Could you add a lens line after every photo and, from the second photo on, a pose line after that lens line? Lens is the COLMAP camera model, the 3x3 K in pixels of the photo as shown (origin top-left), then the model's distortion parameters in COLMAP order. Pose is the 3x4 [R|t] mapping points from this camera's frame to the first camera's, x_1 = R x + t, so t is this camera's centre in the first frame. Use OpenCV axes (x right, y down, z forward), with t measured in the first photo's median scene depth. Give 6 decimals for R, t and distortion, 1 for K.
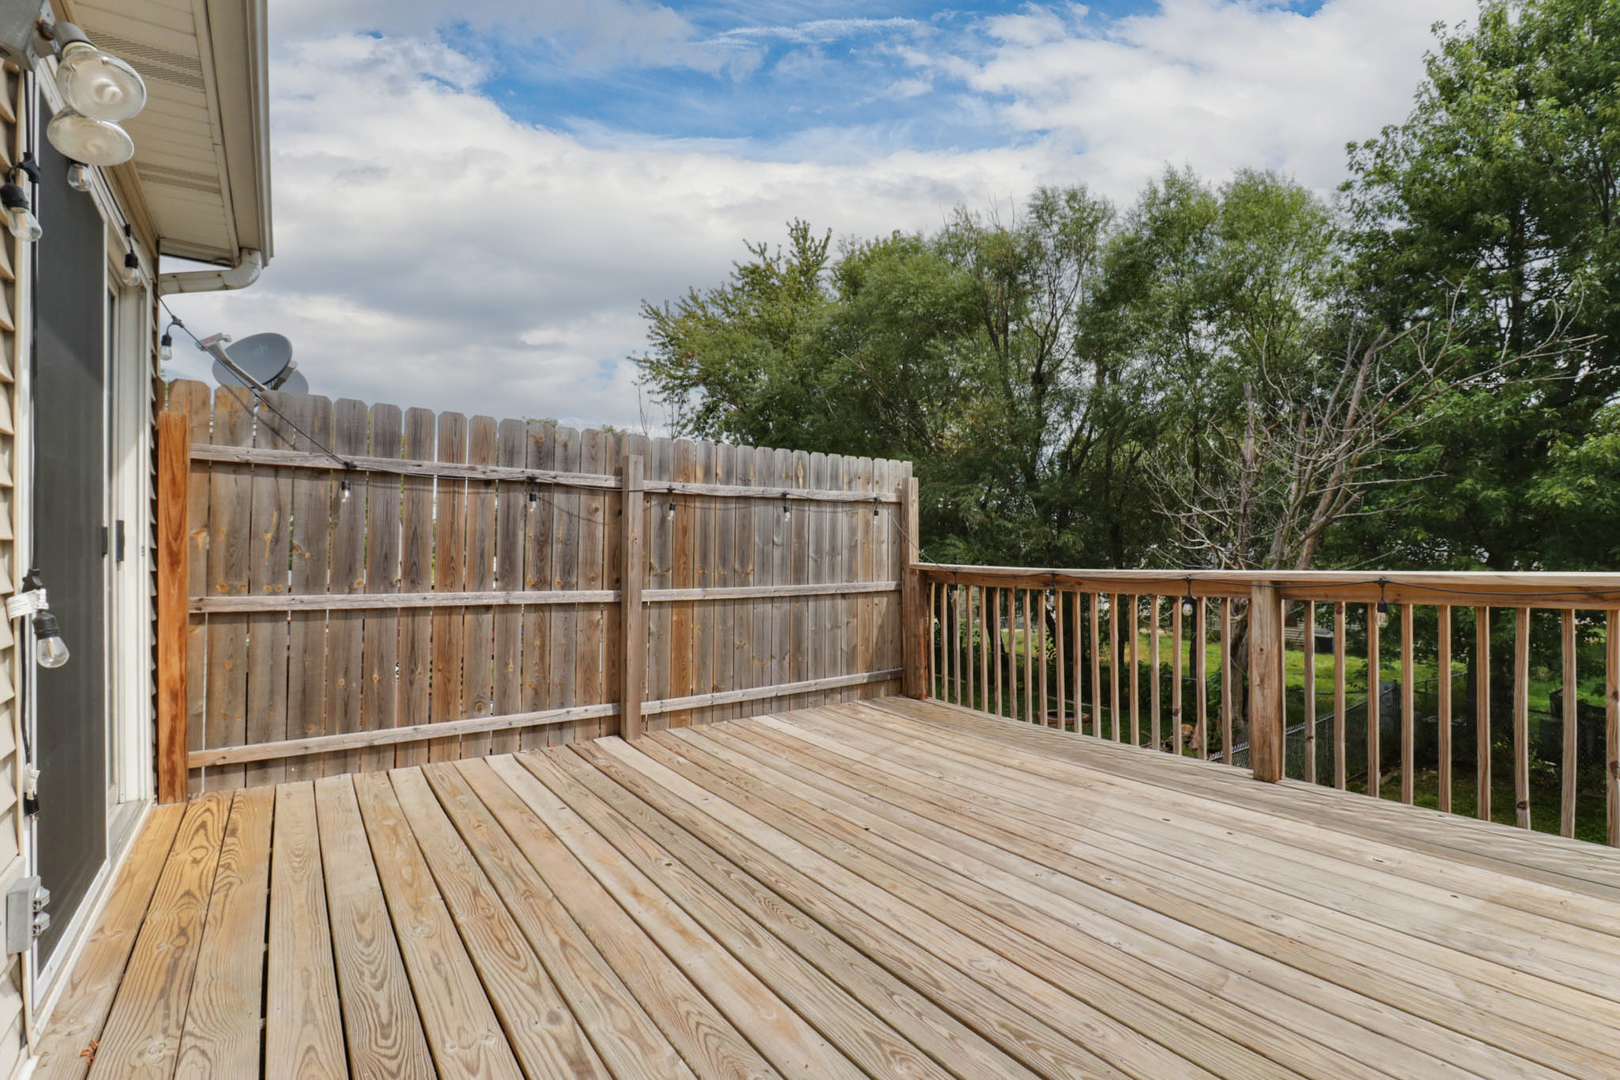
lens RADIAL K [[769.7, 0, 811.1], [0, 769.7, 552.5], [0, 0, 1]] dist [0.002379, 0.000031]
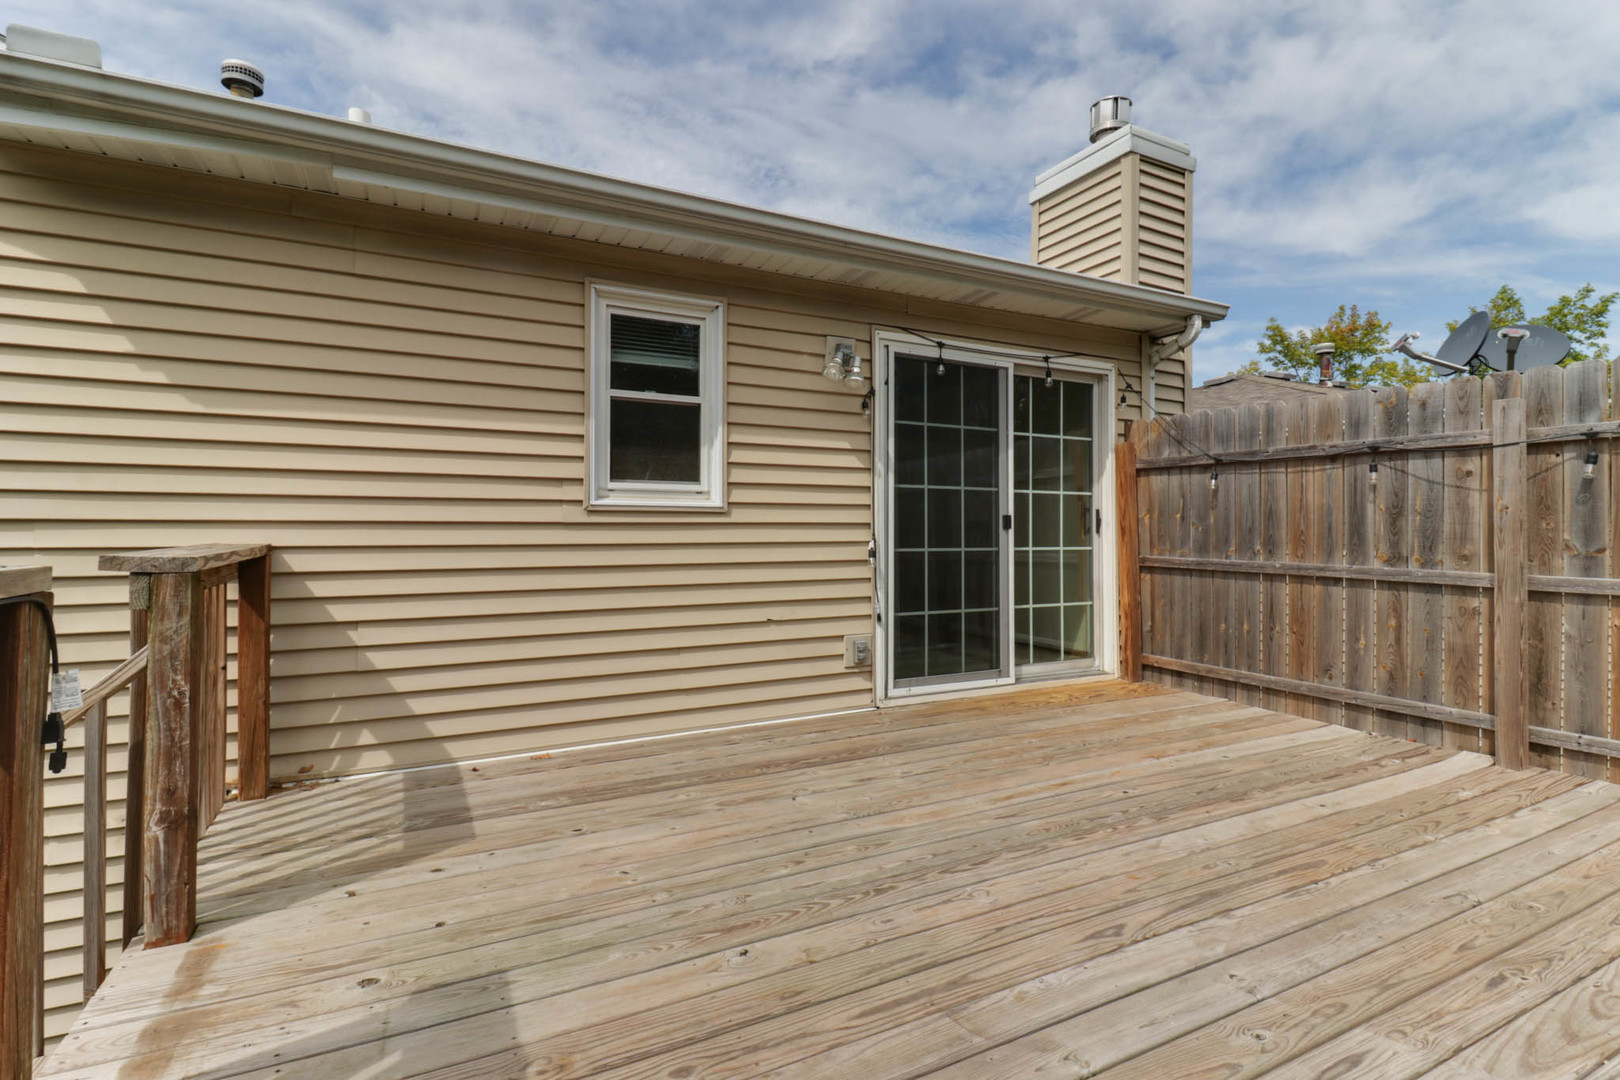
lens RADIAL K [[774.6, 0, 830.5], [0, 774.6, 519.7], [0, 0, 1]] dist [0.016723, -0.009847]
pose [[-0.149561, -0.012753, -0.988670, 0.825656], [0.003243, 0.999905, -0.013388, 0.003484], [0.988747, -0.005208, -0.149505, 0.573049]]
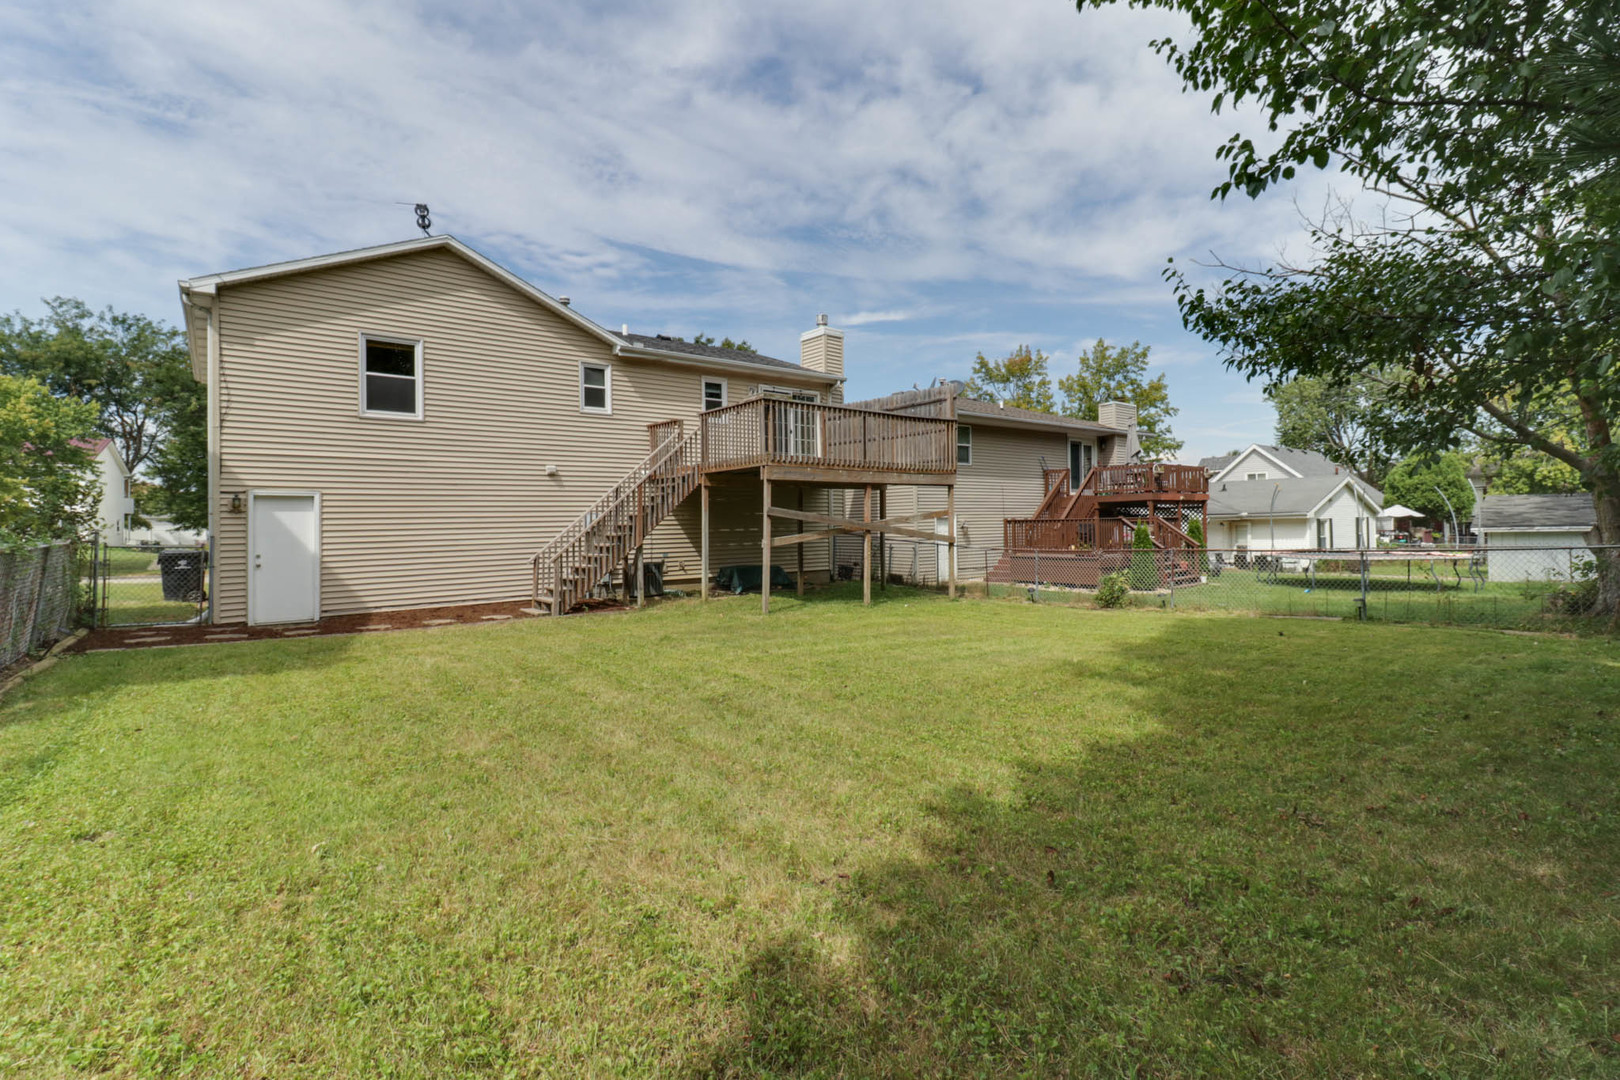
lens RADIAL K [[757.7, 0, 791.1], [0, 757.7, 520.4], [0, 0, 1]] dist [0.018438, -0.000179]
pose [[0.004971, -0.004266, -0.999979, 4.909932], [0.014301, 0.999889, -0.004195, 0.661638], [0.999885, -0.014280, 0.005031, 0.639715]]
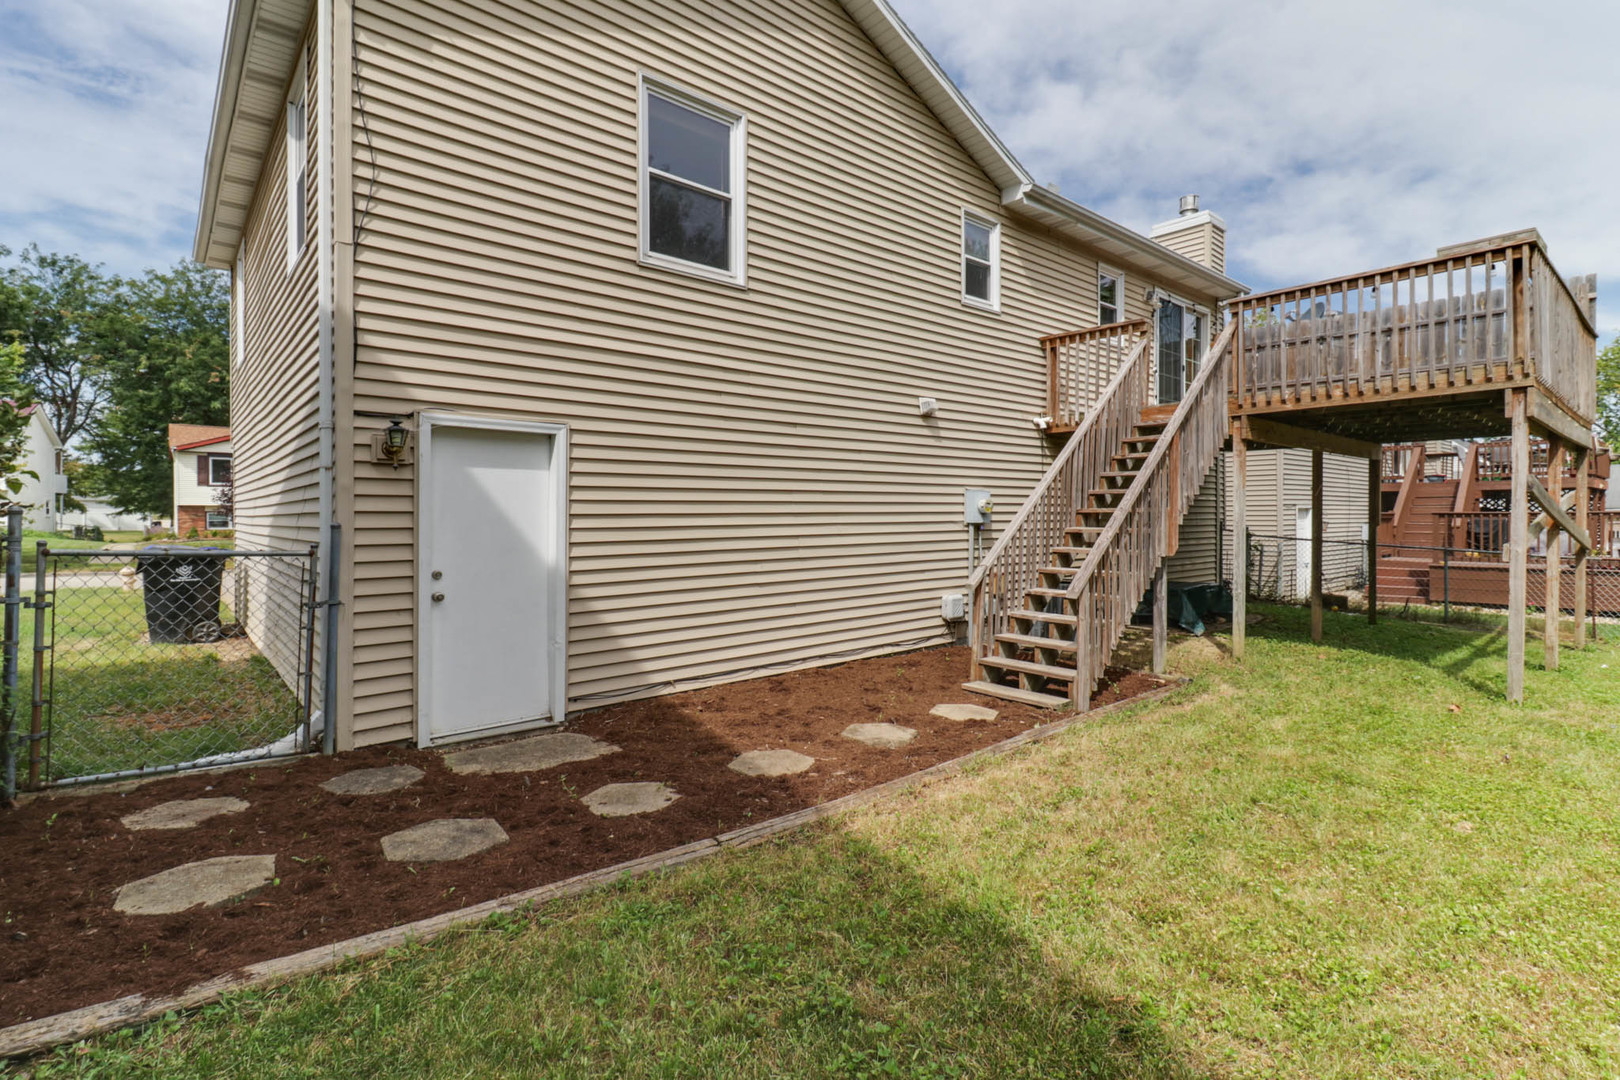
lens RADIAL K [[752.6, 0, 810.1], [0, 752.6, 523.2], [0, 0, 1]] dist [0.014324, -0.000265]
pose [[0.072511, 0.009761, -0.997320, 2.747349], [0.001633, 0.999950, 0.009906, 0.666273], [0.997366, -0.002347, 0.072492, -1.290932]]
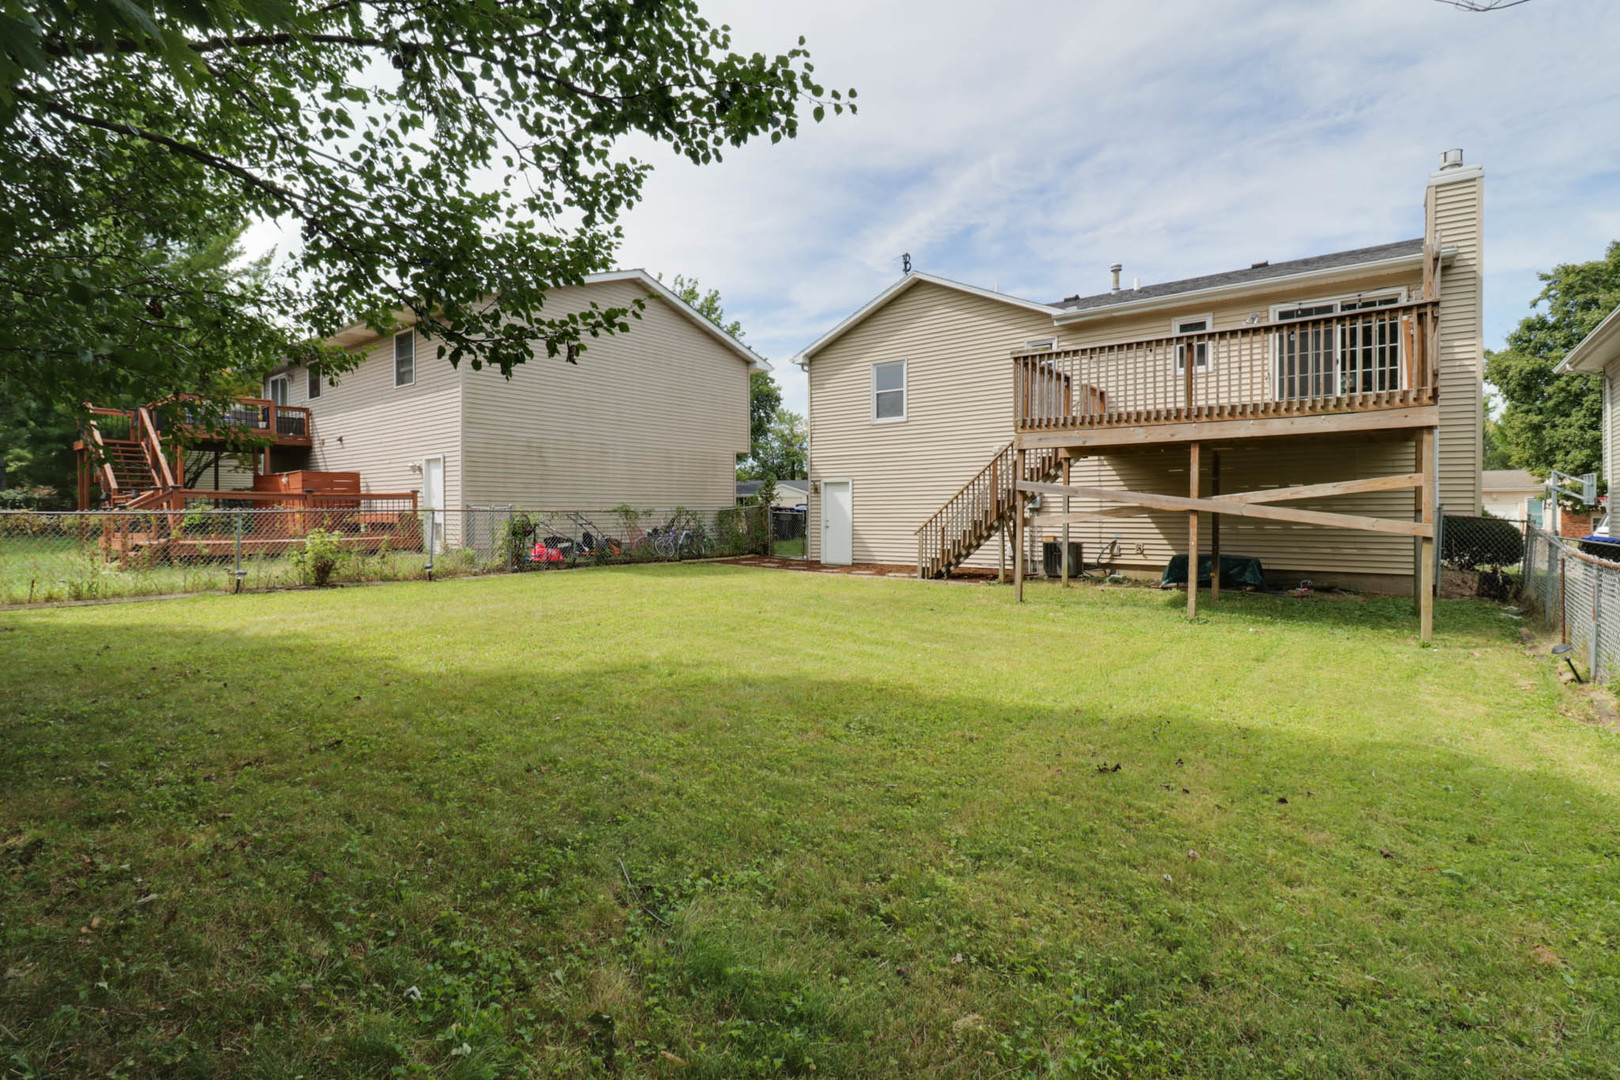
lens RADIAL K [[752.6, 0, 810.1], [0, 752.6, 523.2], [0, 0, 1]] dist [0.014324, -0.000265]
pose [[-0.966383, 0.003295, -0.257084, 2.801851], [0.000254, 0.999930, 0.011860, 0.731122], [0.257105, 0.011396, -0.966316, 3.607636]]
